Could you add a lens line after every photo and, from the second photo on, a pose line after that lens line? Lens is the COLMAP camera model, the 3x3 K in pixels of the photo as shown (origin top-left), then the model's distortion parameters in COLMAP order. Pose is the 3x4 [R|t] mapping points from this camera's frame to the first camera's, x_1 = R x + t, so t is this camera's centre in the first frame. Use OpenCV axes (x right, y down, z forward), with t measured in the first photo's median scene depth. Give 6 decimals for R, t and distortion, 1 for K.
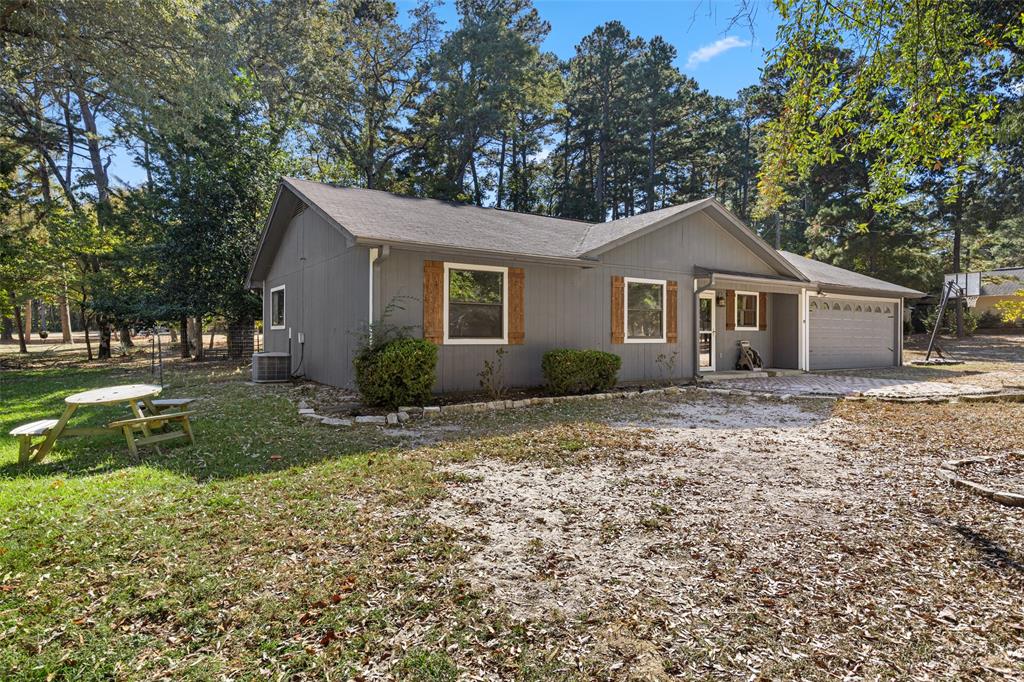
lens RADIAL K [[570.7, 0, 514.0], [0, 570.7, 337.7], [0, 0, 1]] dist [0.003349, 0.000375]
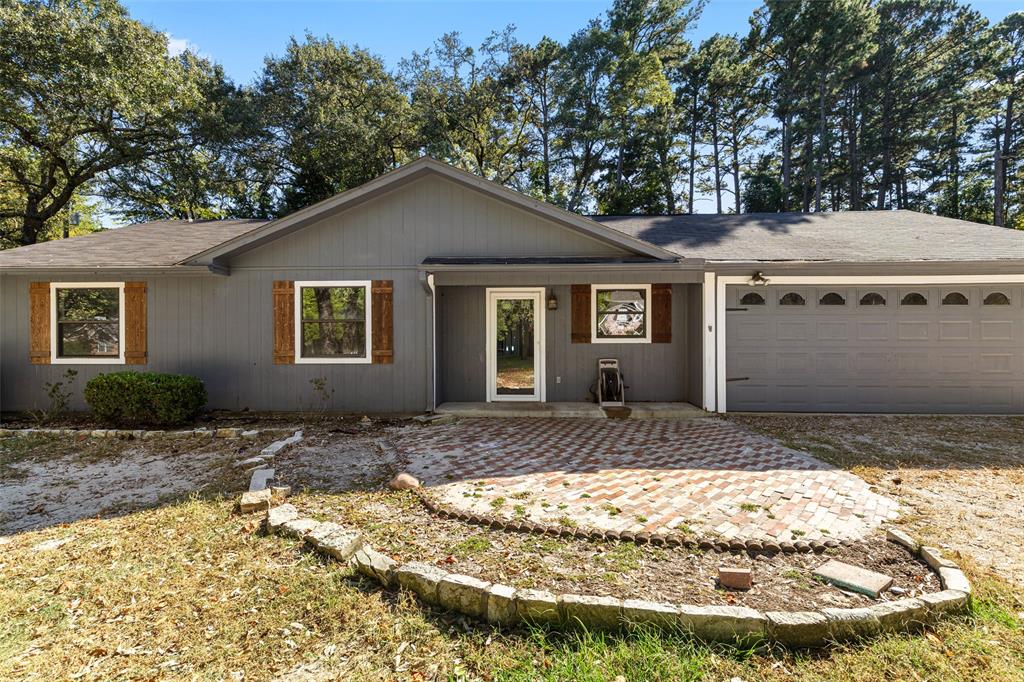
lens RADIAL K [[463.8, 0, 512.7], [0, 463.8, 338.2], [0, 0, 1]] dist [0.004182, -0.000638]
pose [[0.810600, -0.002774, -0.585594, 0.781863], [0.002835, 0.999996, -0.000812, -0.023184], [0.585594, -0.001002, 0.810604, 0.617076]]
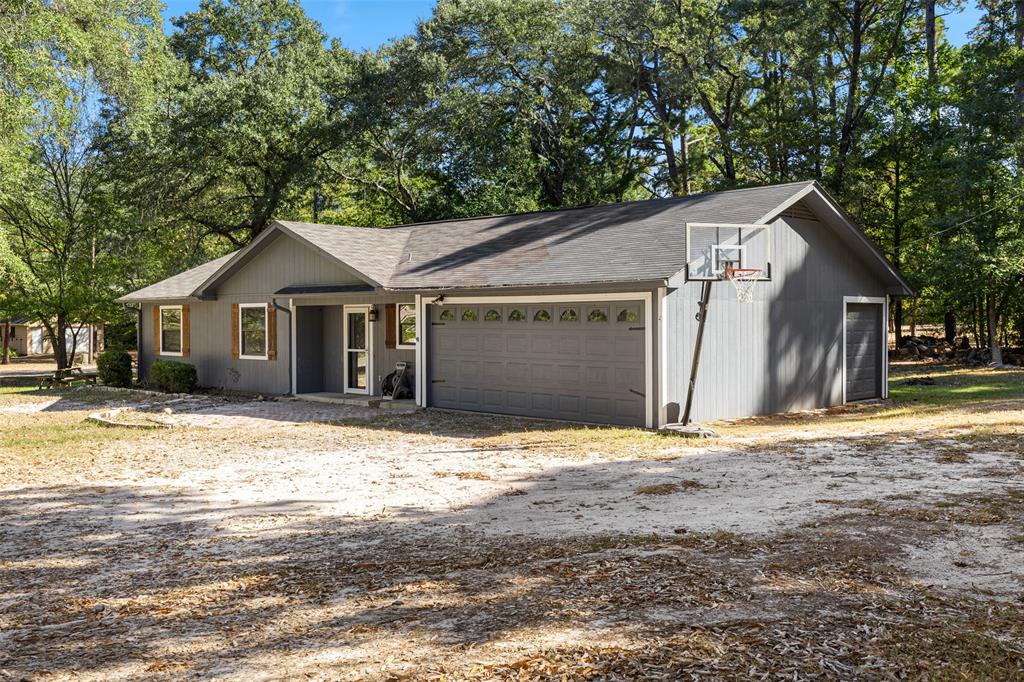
lens RADIAL K [[1001.9, 0, 517.1], [0, 1001.9, 341.2], [0, 0, 1]] dist [-0.014096, 0.000000]
pose [[0.211123, 0.016300, -0.977324, 2.259602], [-0.001335, 0.999865, 0.016388, -0.059393], [0.977459, -0.002155, 0.211116, 1.069477]]
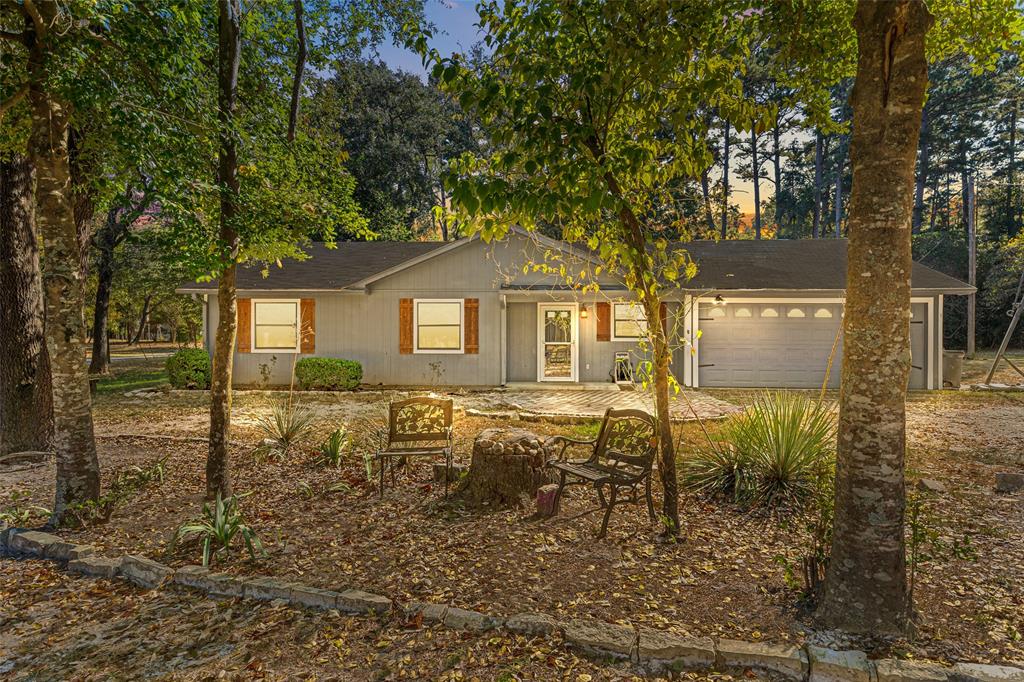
lens RADIAL K [[570.7, 0, 515.1], [0, 570.7, 338.7], [0, 0, 1]] dist [0.003349, 0.000375]
pose [[0.800844, 0.002380, -0.598869, 1.037310], [-0.002850, 0.999996, 0.000164, -0.021374], [0.598867, 0.001575, 0.800847, 0.149704]]
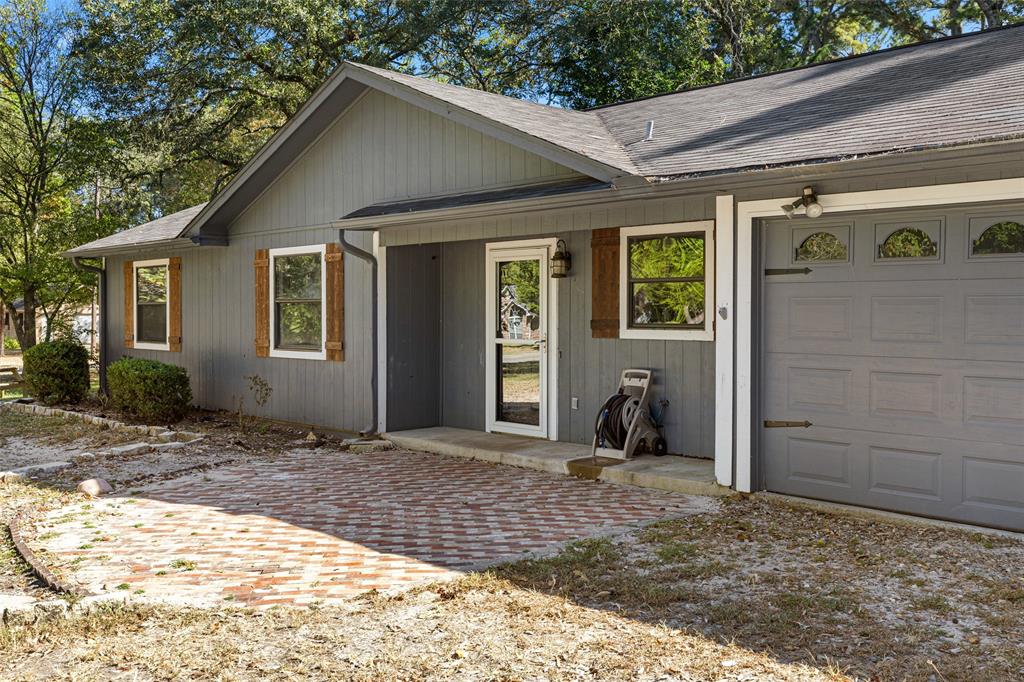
lens RADIAL K [[984.0, 0, 505.2], [0, 984.0, 338.7], [0, 0, 1]] dist [-0.005923, 0.000000]
pose [[0.165216, 0.022152, -0.986009, 1.217630], [-0.004568, 0.999754, 0.021695, -0.032068], [0.986247, 0.000920, 0.165276, 1.020432]]
